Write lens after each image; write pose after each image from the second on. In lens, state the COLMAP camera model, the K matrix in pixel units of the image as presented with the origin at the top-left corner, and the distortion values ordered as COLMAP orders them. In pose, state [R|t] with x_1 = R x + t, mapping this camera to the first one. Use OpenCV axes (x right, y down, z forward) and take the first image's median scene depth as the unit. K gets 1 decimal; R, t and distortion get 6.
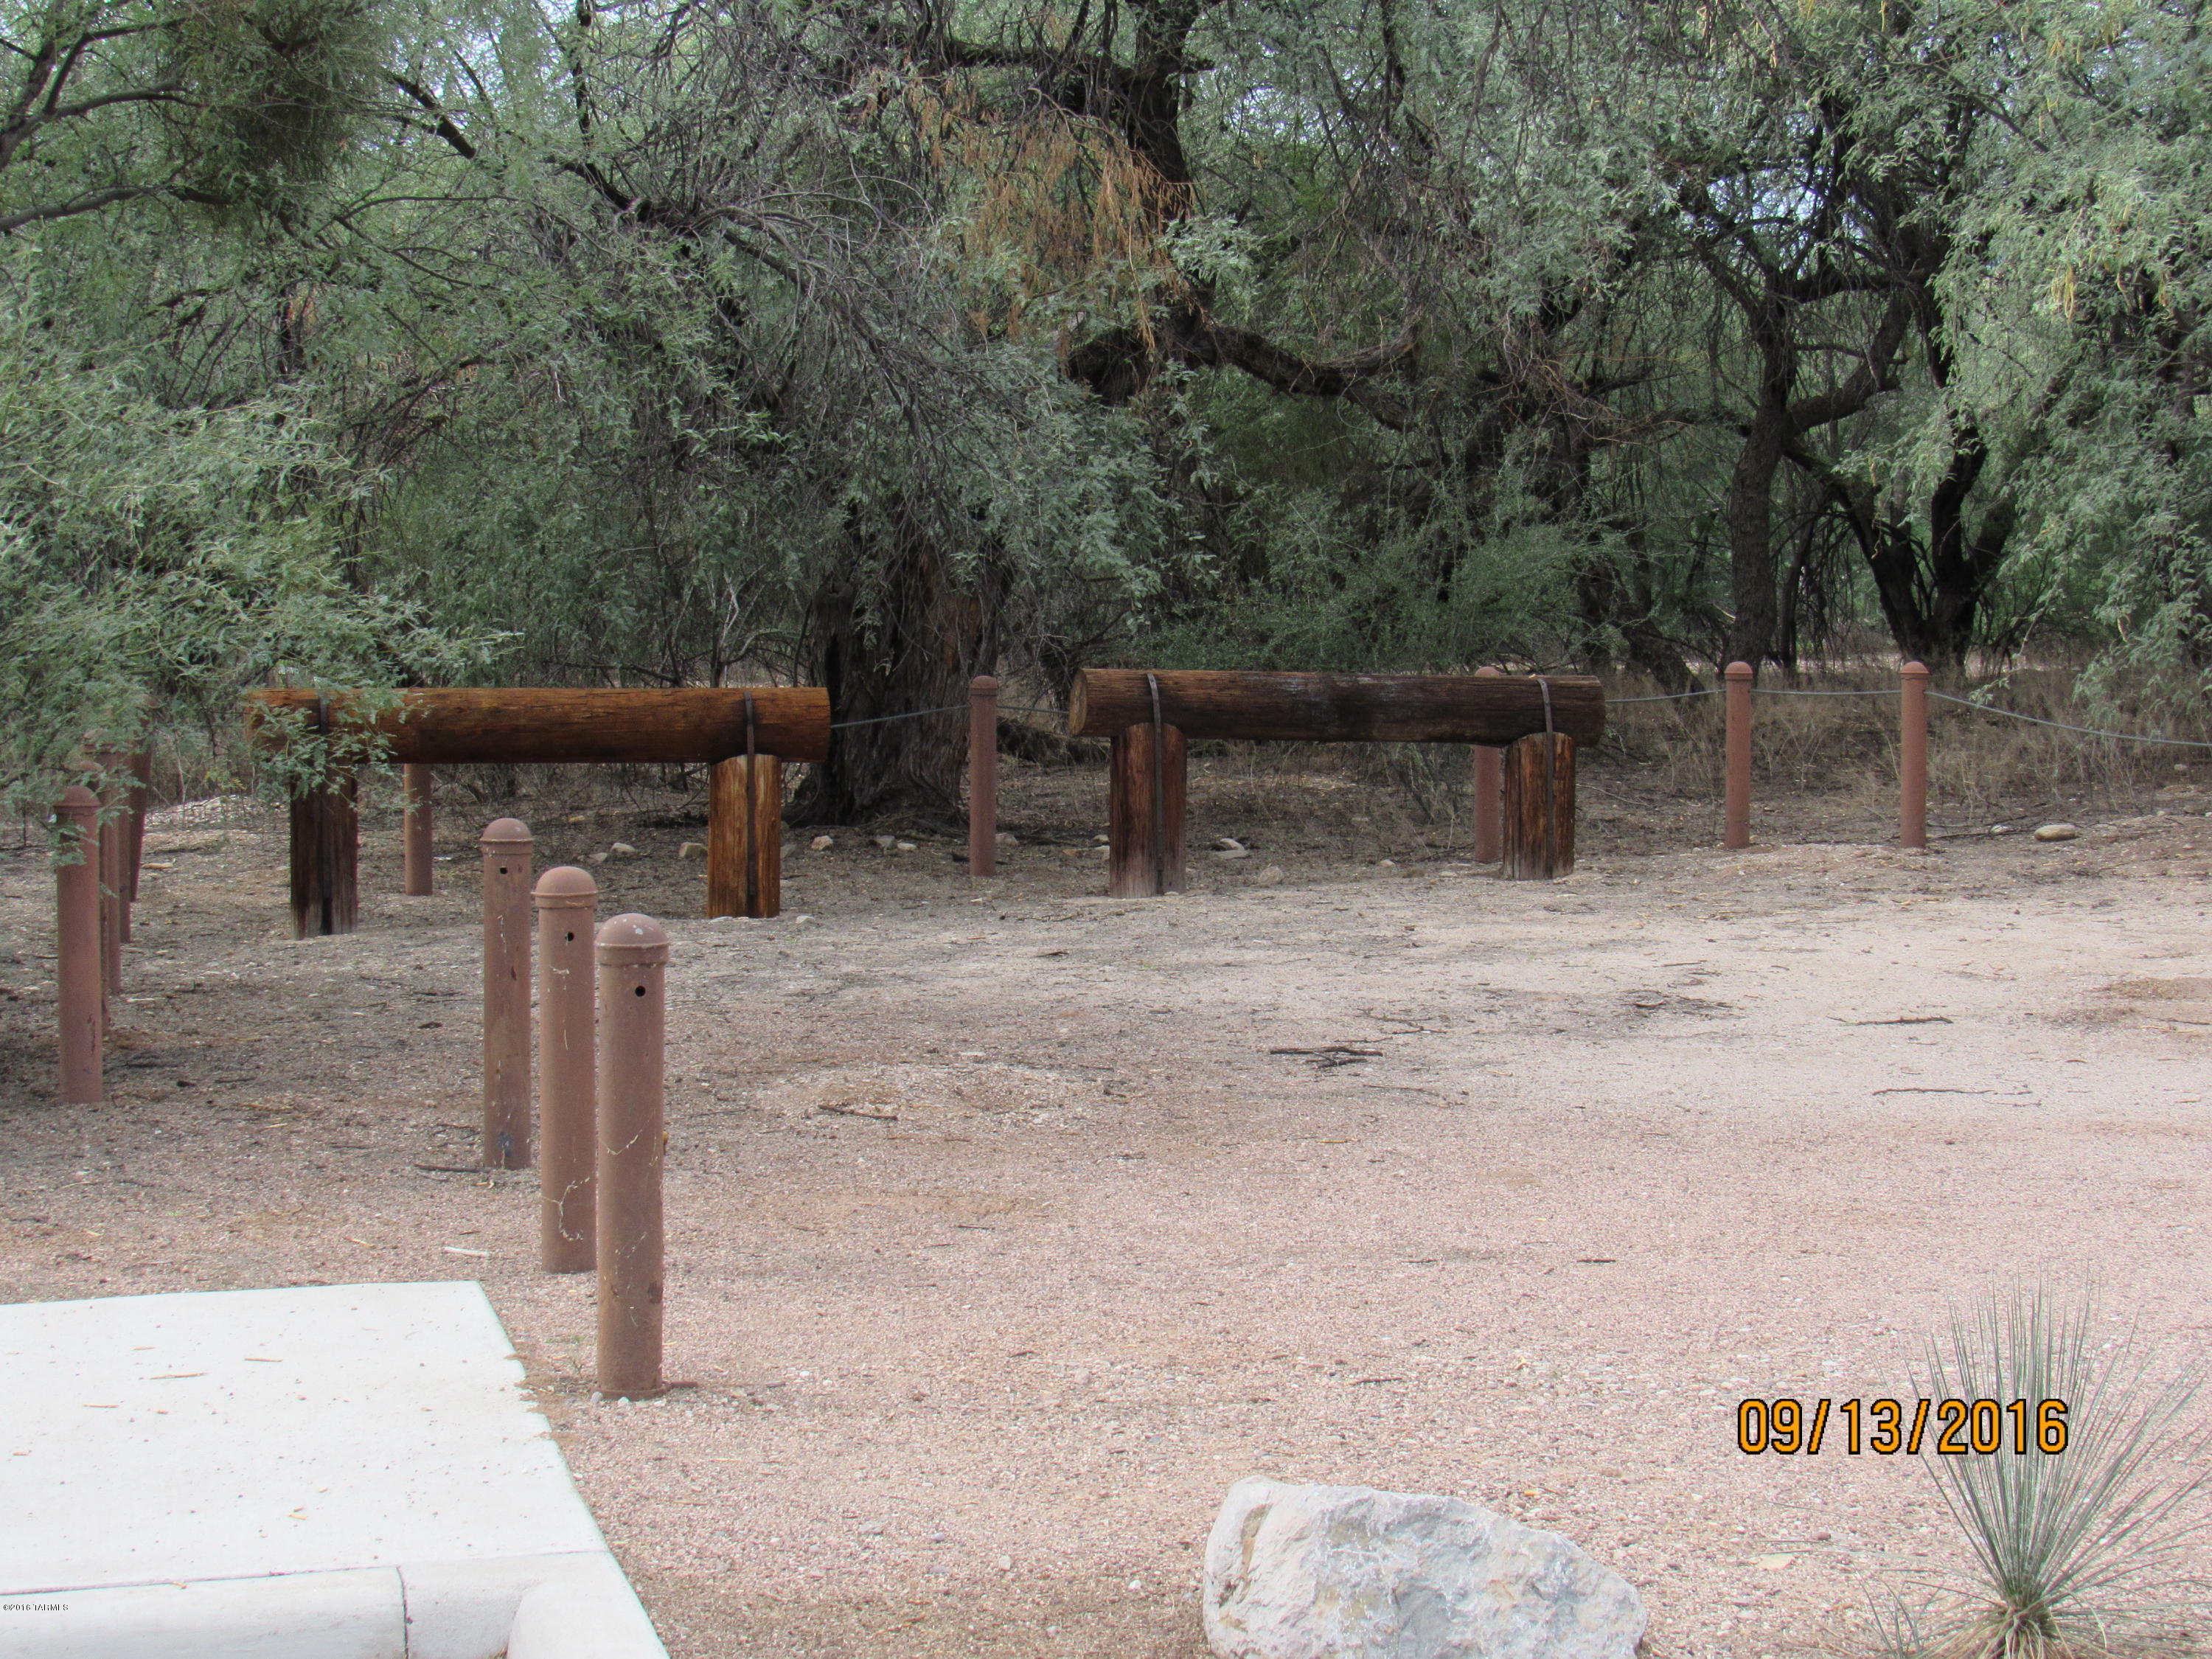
lens RADIAL K [[4411.6, 0, 1106.0], [0, 4411.6, 829.5], [0, 0, 1]] dist [-0.117664, 0.102374]
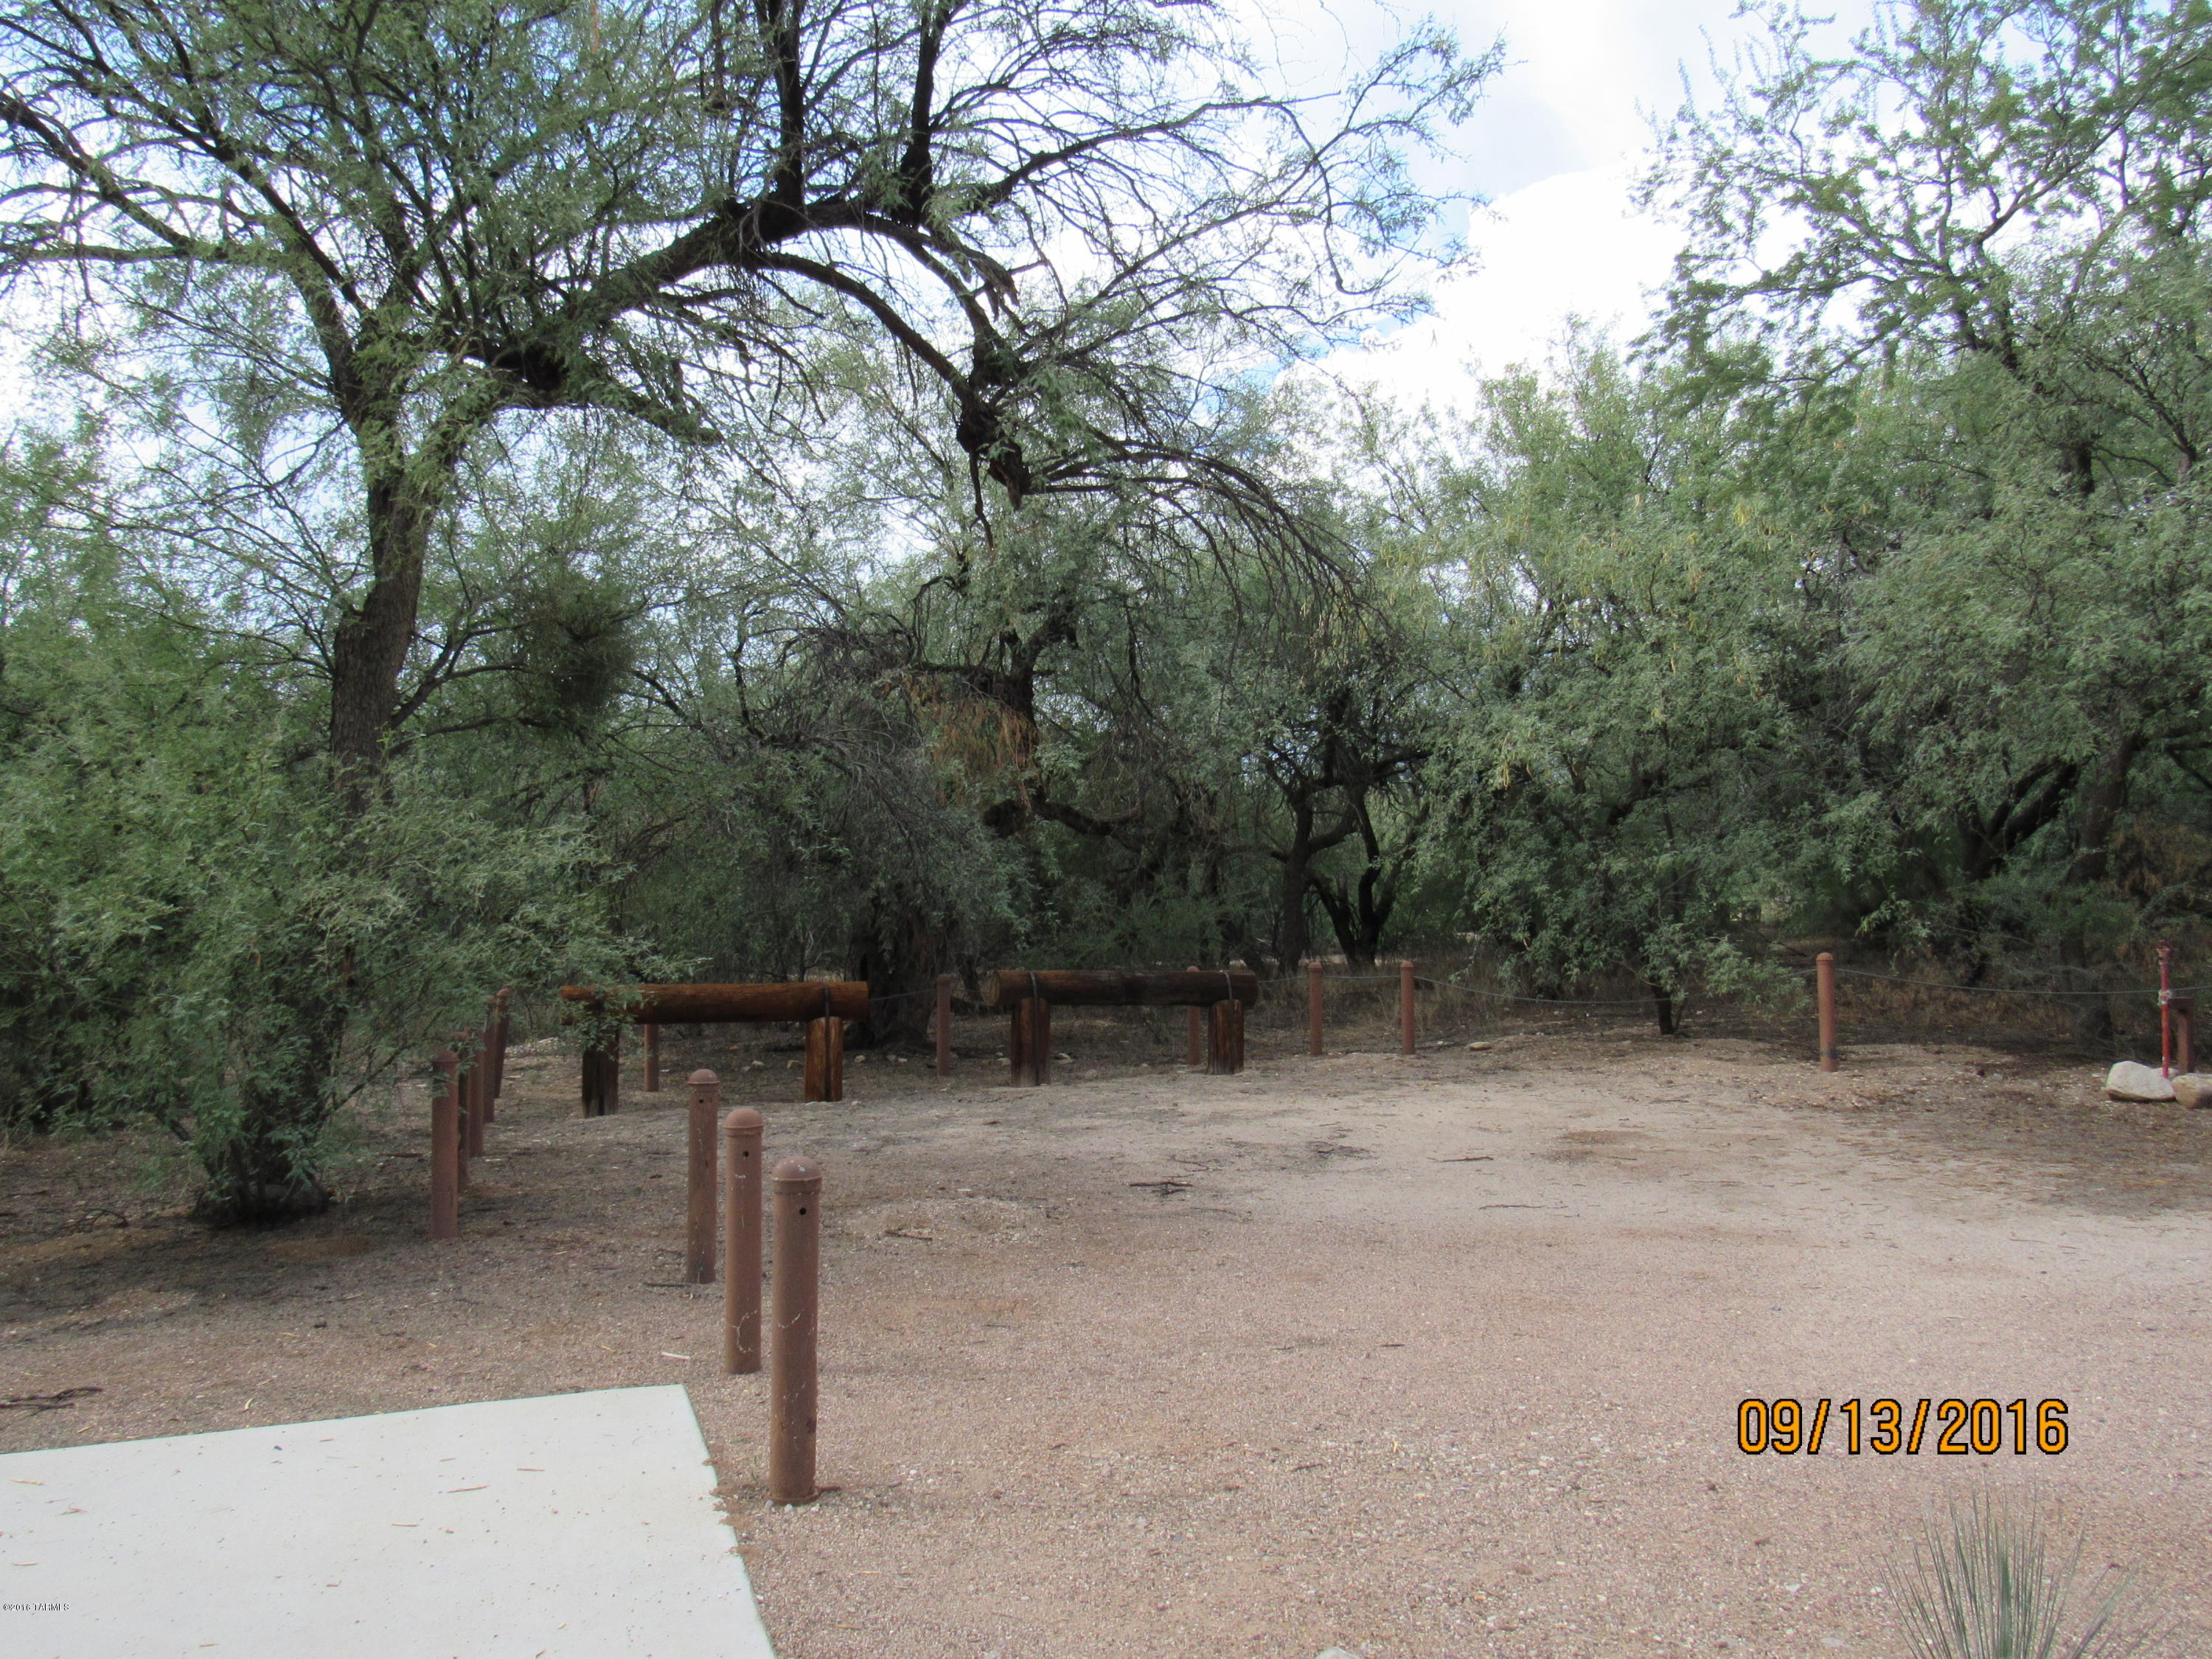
lens RADIAL K [[1810.5, 0, 1106.0], [0, 1810.5, 829.5], [0, 0, 1]] dist [0.001221, 0.000415]
pose [[0.996041, -0.004261, 0.088789, -0.032447], [0.013923, 0.994001, -0.108481, -0.012103], [-0.087794, 0.109288, 0.990125, 0.215478]]
